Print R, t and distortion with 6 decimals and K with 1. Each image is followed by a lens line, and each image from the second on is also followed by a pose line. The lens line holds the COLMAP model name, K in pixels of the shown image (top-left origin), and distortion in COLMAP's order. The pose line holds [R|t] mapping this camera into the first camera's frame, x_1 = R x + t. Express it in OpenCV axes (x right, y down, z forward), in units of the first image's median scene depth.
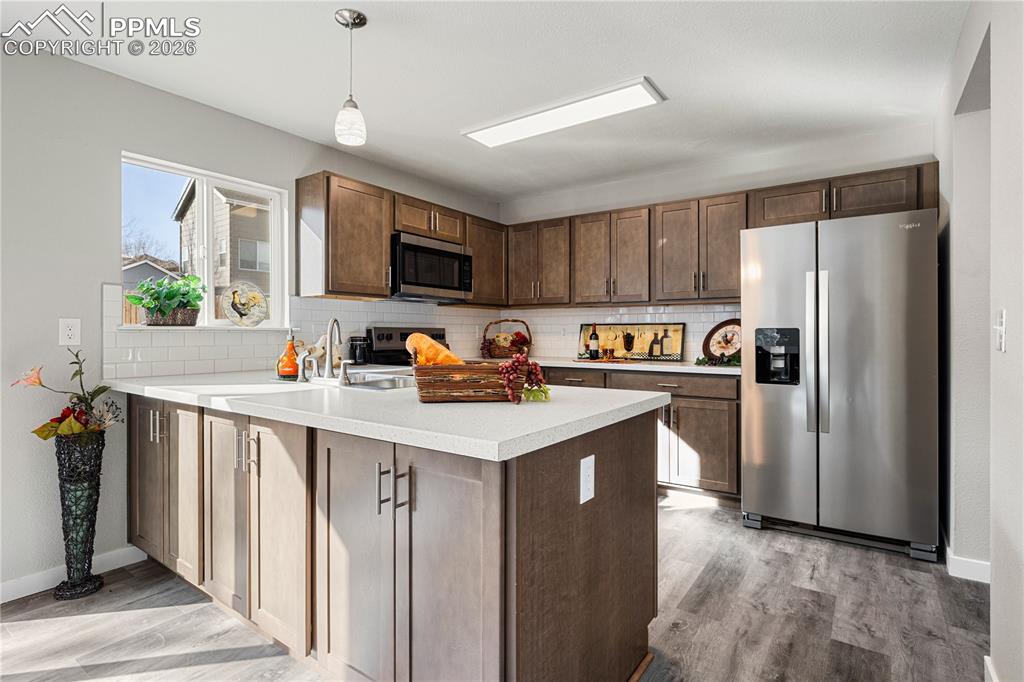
lens RADIAL K [[508.2, 0, 512.3], [0, 508.2, 335.6], [0, 0, 1]] dist [-0.006276, -0.000304]
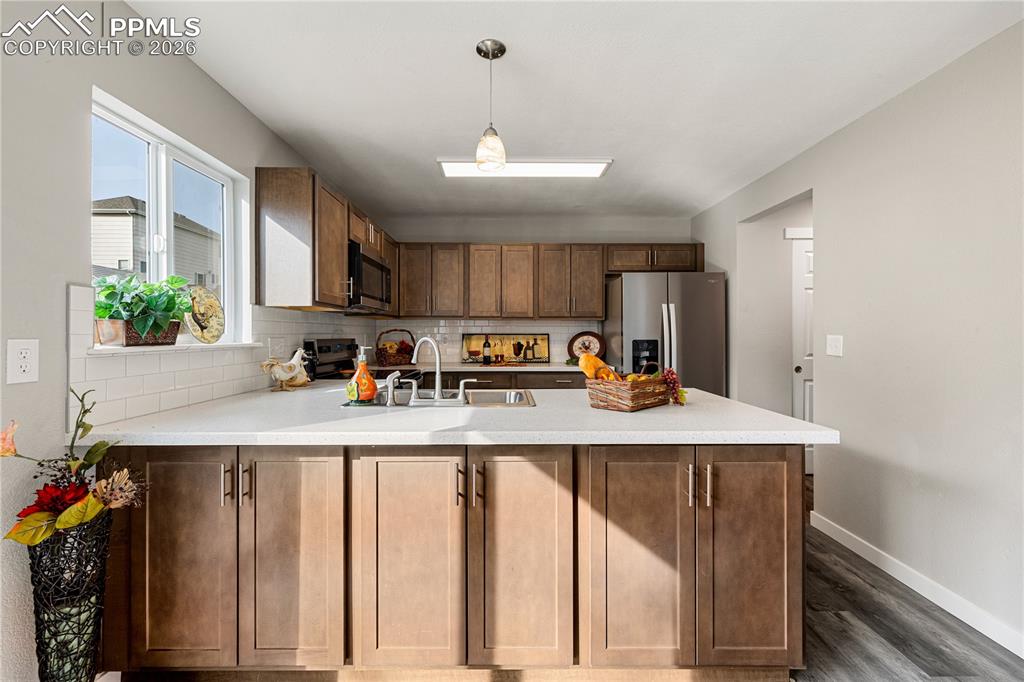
lens RADIAL K [[432.4, 0, 509.0], [0, 432.4, 333.6], [0, 0, 1]] dist [0.003567, 0.000201]
pose [[0.809715, -0.000812, 0.586823, -0.423702], [0.003793, 0.999985, -0.003849, -0.021522], [-0.586811, 0.005342, 0.809706, 0.139135]]
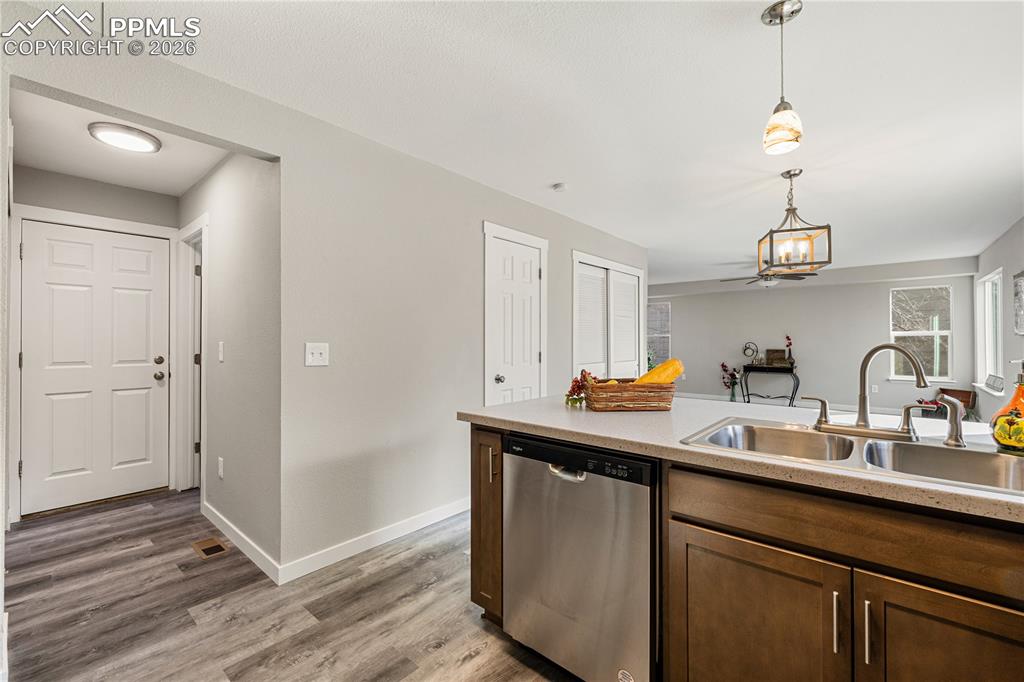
lens RADIAL K [[432.4, 0, 508.4], [0, 432.4, 338.6], [0, 0, 1]] dist [0.003567, 0.000201]
pose [[-0.994671, 0.004188, 0.103013, 0.045280], [0.004710, 0.999977, 0.004829, -0.027492], [-0.102990, 0.005289, -0.994668, 0.951458]]
